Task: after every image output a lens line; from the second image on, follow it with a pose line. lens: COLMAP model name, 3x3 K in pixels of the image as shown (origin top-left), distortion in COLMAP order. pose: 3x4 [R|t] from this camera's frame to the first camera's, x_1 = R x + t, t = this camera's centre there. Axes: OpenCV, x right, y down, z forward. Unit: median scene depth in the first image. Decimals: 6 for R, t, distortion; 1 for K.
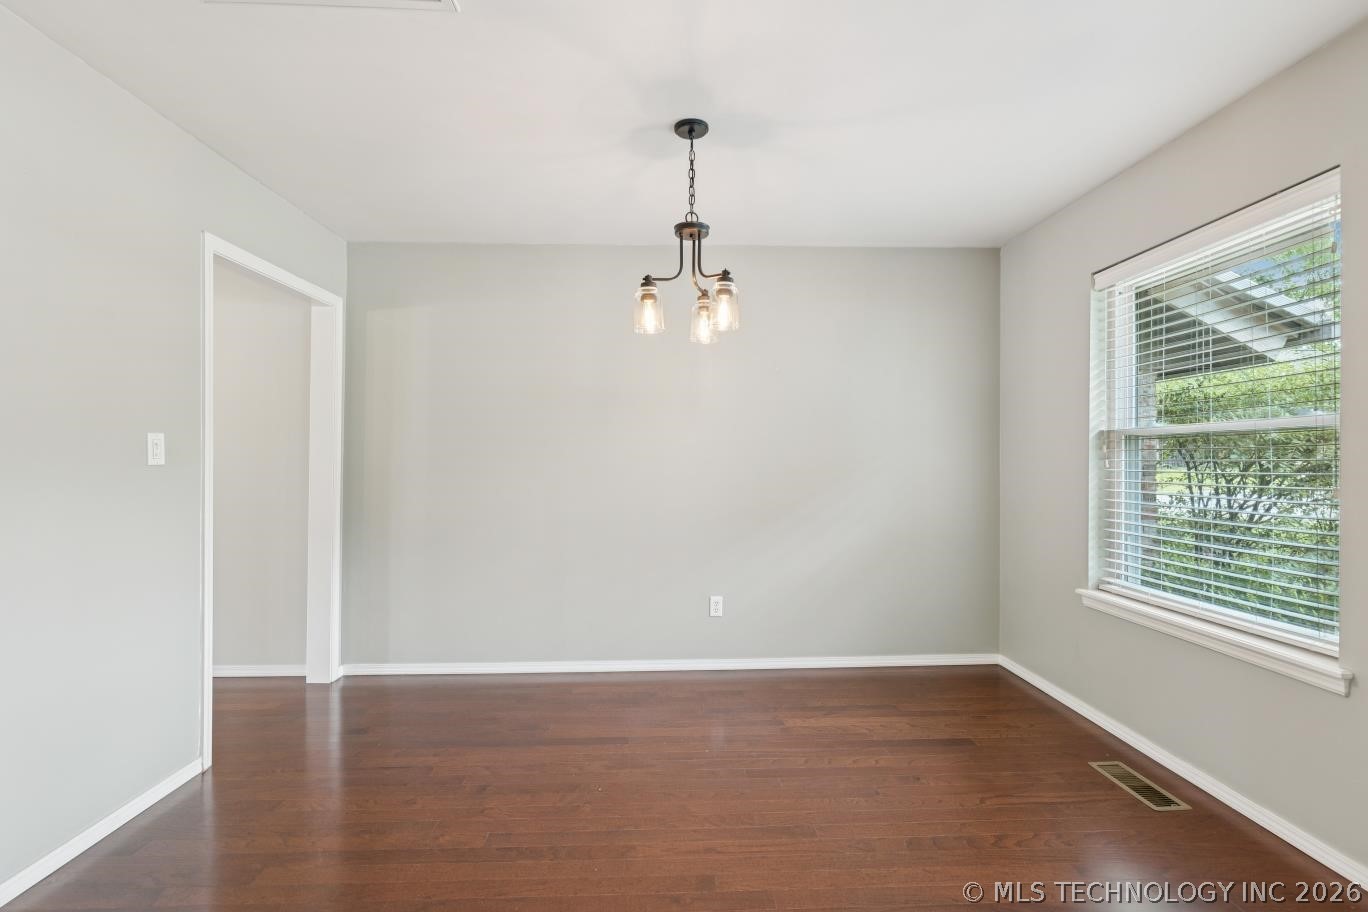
lens RADIAL K [[628.6, 0, 687.6], [0, 628.6, 454.2], [0, 0, 1]] dist [-0.002667, 0.000620]
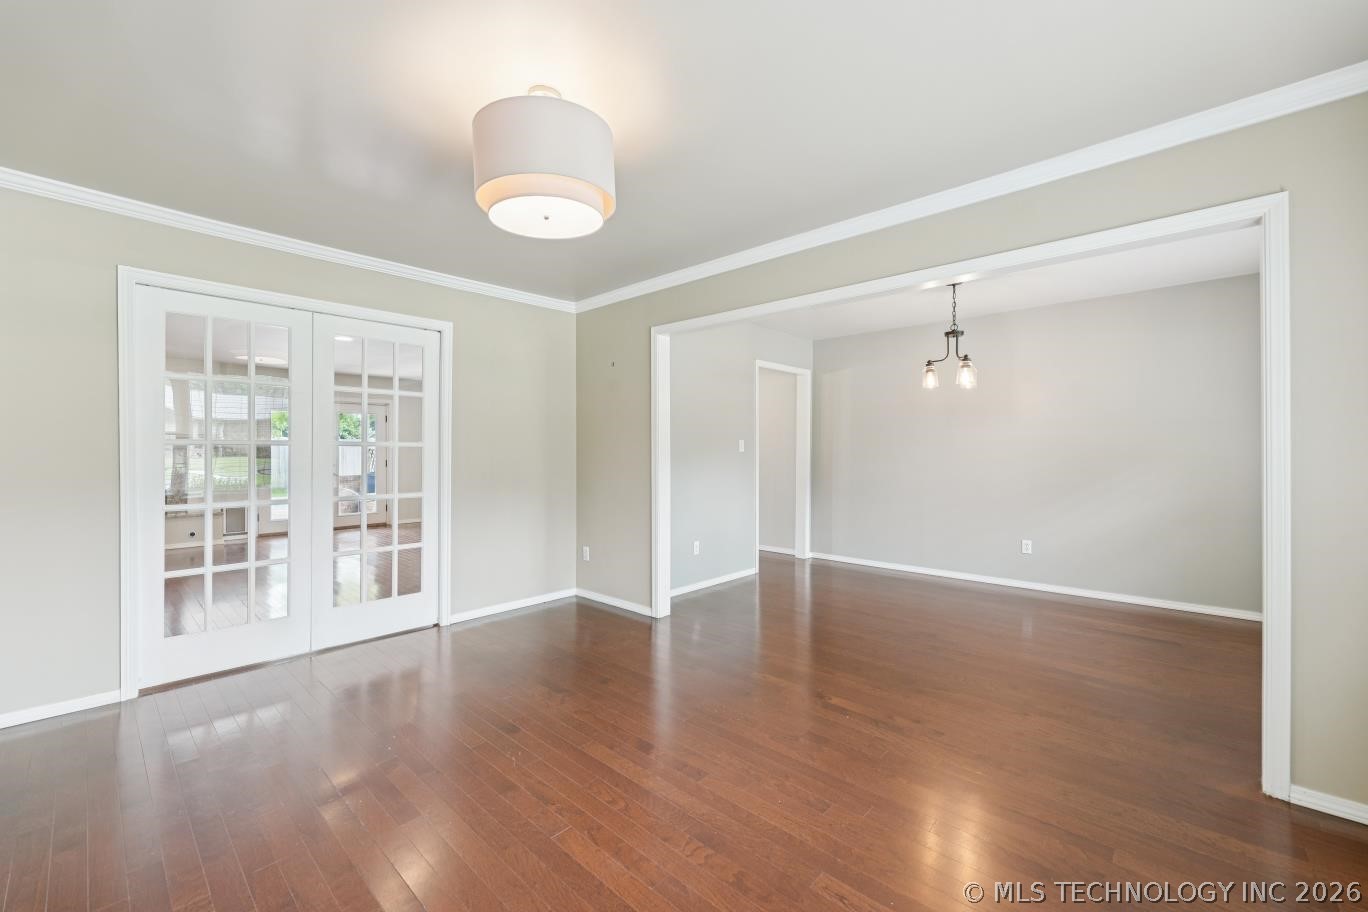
lens RADIAL K [[559.3, 0, 681.1], [0, 559.3, 457.0], [0, 0, 1]] dist [0.010860, 0.000004]
pose [[0.706733, 0.008825, -0.707425, 0.489819], [0.005608, 0.999821, 0.018074, -0.004926], [0.707458, -0.016741, 0.706557, -0.645853]]
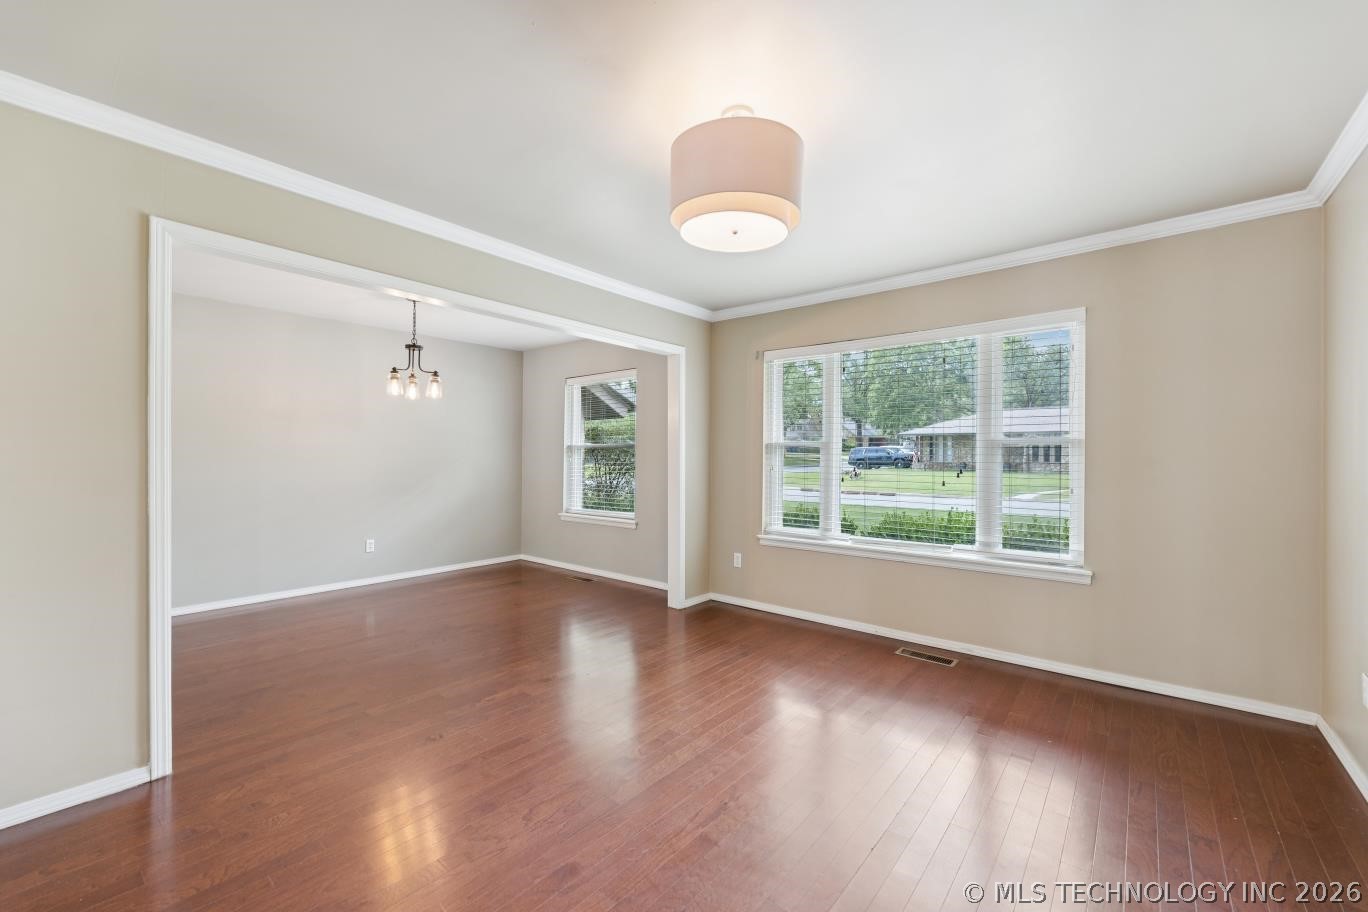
lens RADIAL K [[559.3, 0, 681.1], [0, 559.3, 457.0], [0, 0, 1]] dist [0.010860, 0.000004]
pose [[0.671143, 0.004350, 0.741315, -0.591423], [-0.009013, 0.999957, 0.002292, -0.001711], [-0.741273, -0.008220, 0.671153, -0.698316]]
